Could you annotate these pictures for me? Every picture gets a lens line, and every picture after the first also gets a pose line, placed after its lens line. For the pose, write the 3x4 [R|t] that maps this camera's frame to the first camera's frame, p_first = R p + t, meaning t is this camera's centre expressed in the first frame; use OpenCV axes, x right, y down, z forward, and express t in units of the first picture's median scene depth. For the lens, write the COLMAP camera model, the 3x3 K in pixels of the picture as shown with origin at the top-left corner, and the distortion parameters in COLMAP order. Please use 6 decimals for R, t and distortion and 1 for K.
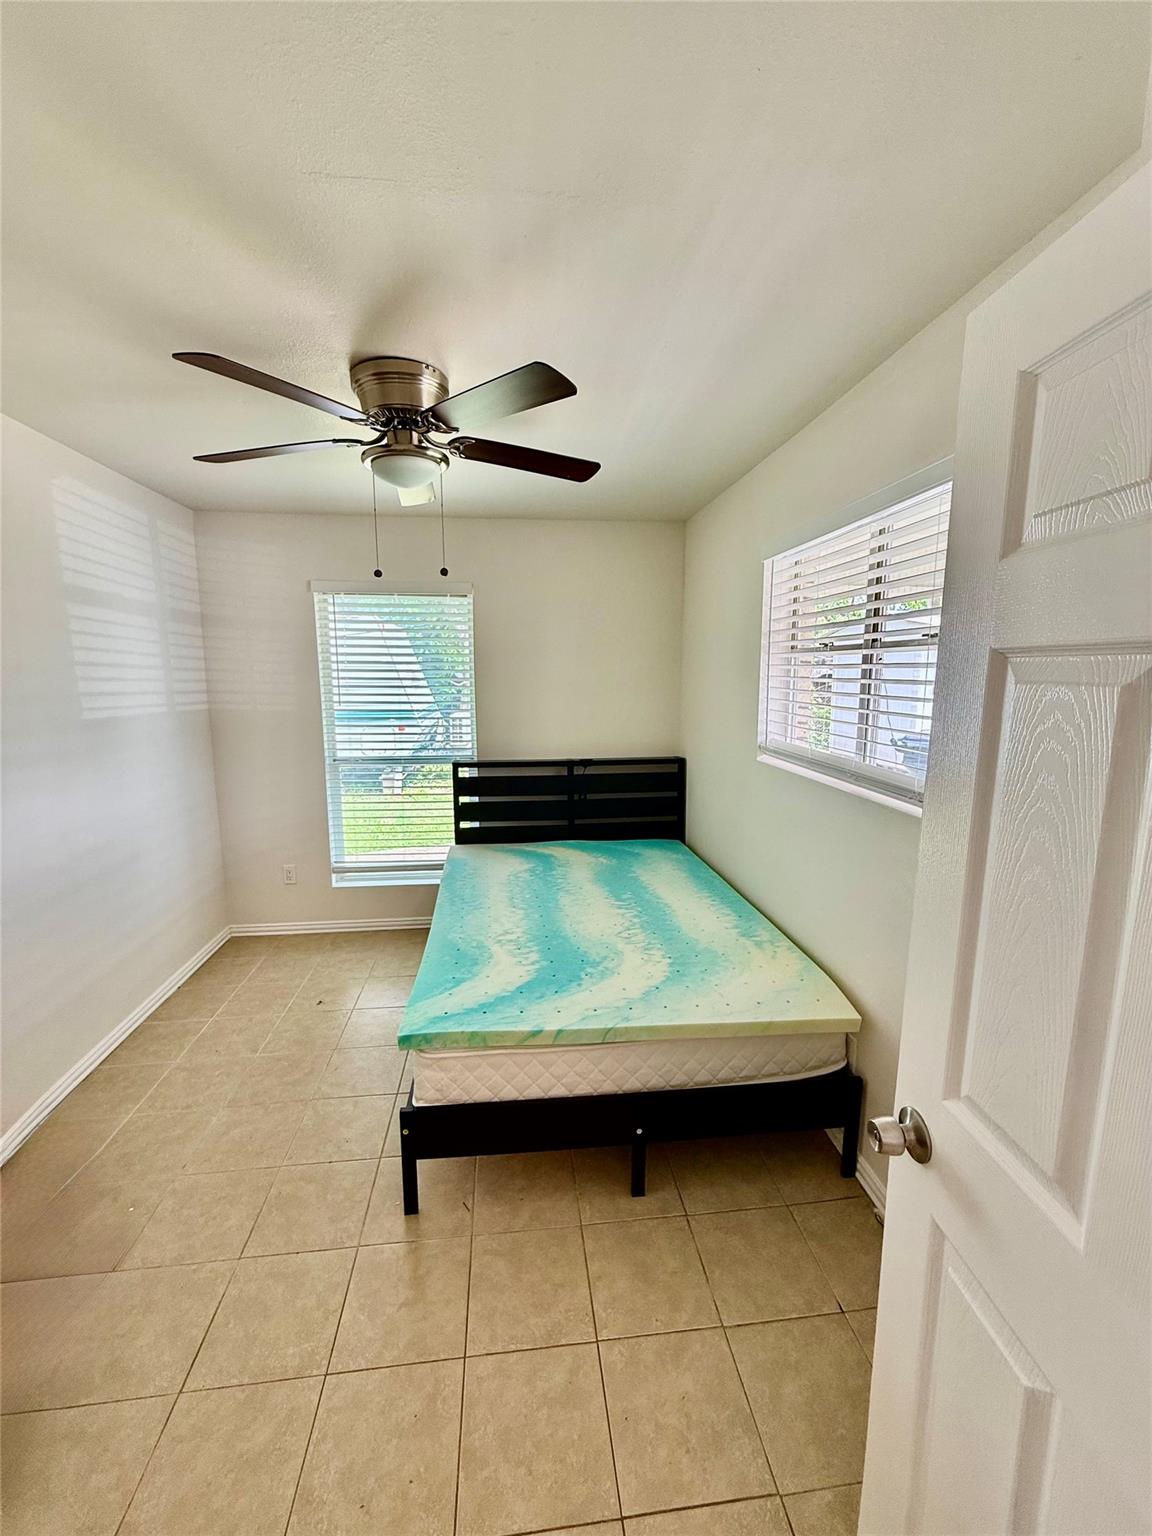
lens RADIAL K [[611.3, 0, 565.8], [0, 611.3, 773.5], [0, 0, 1]] dist [0.003070, -0.000090]
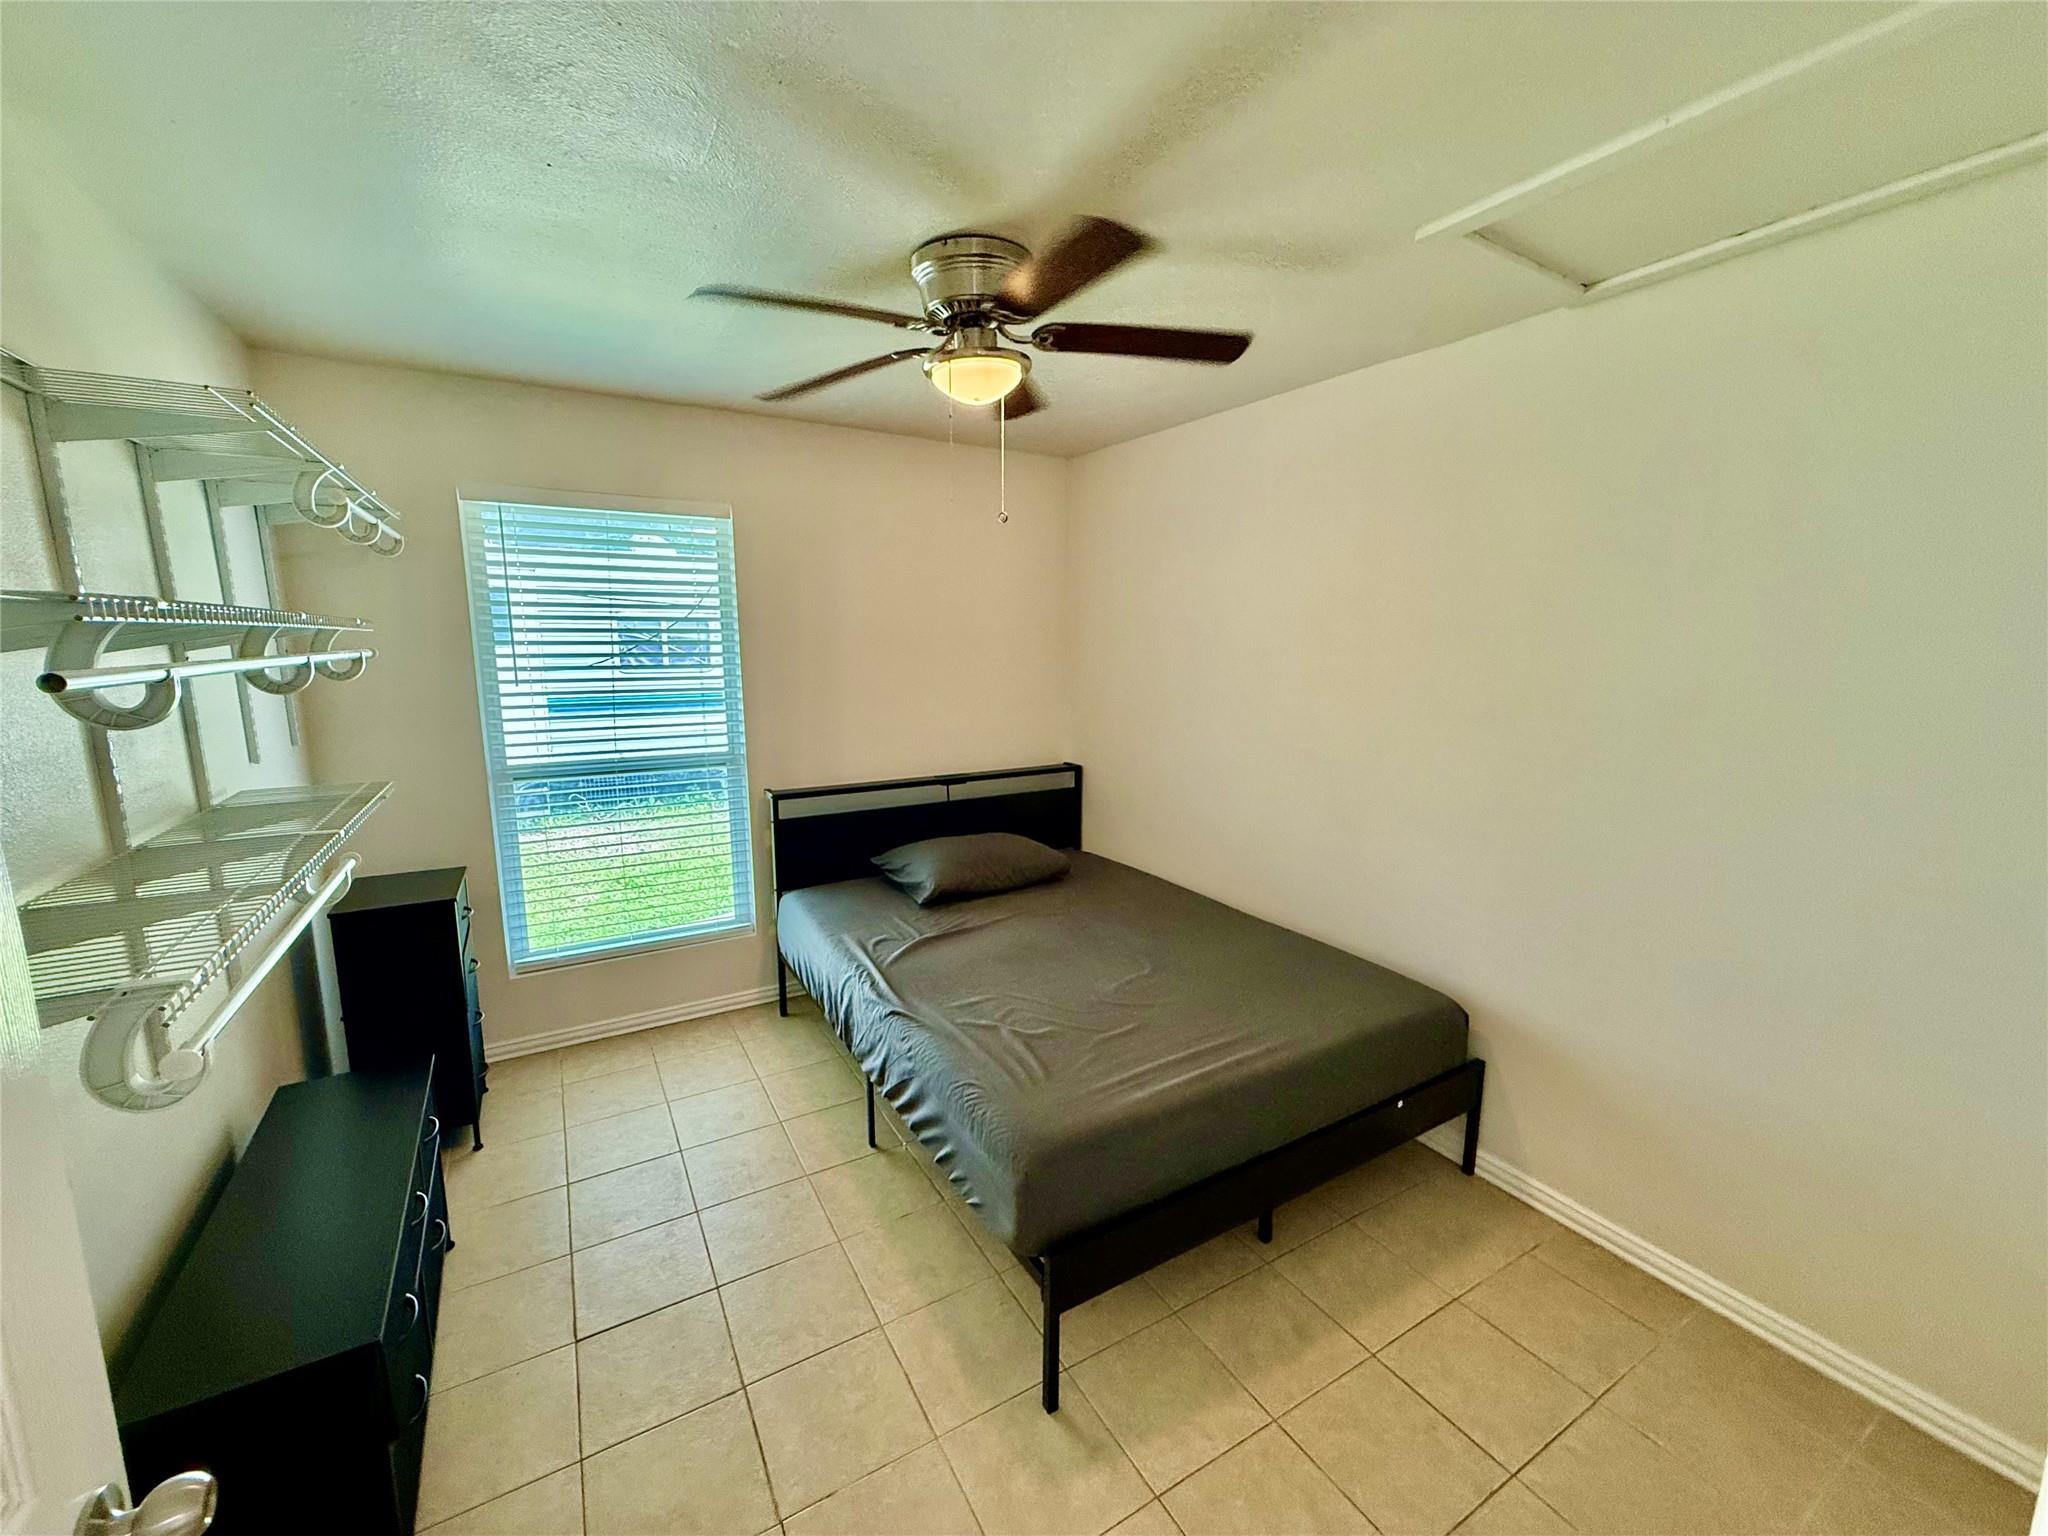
lens RADIAL K [[815.0, 0, 1025.8], [0, 815.0, 764.6], [0, 0, 1]] dist [0.003070, -0.000090]
pose [[0.899929, -0.057284, 0.432258, -0.644463], [0.057578, 0.998264, 0.012420, -0.039652], [-0.432219, 0.013712, 0.901664, 0.126367]]
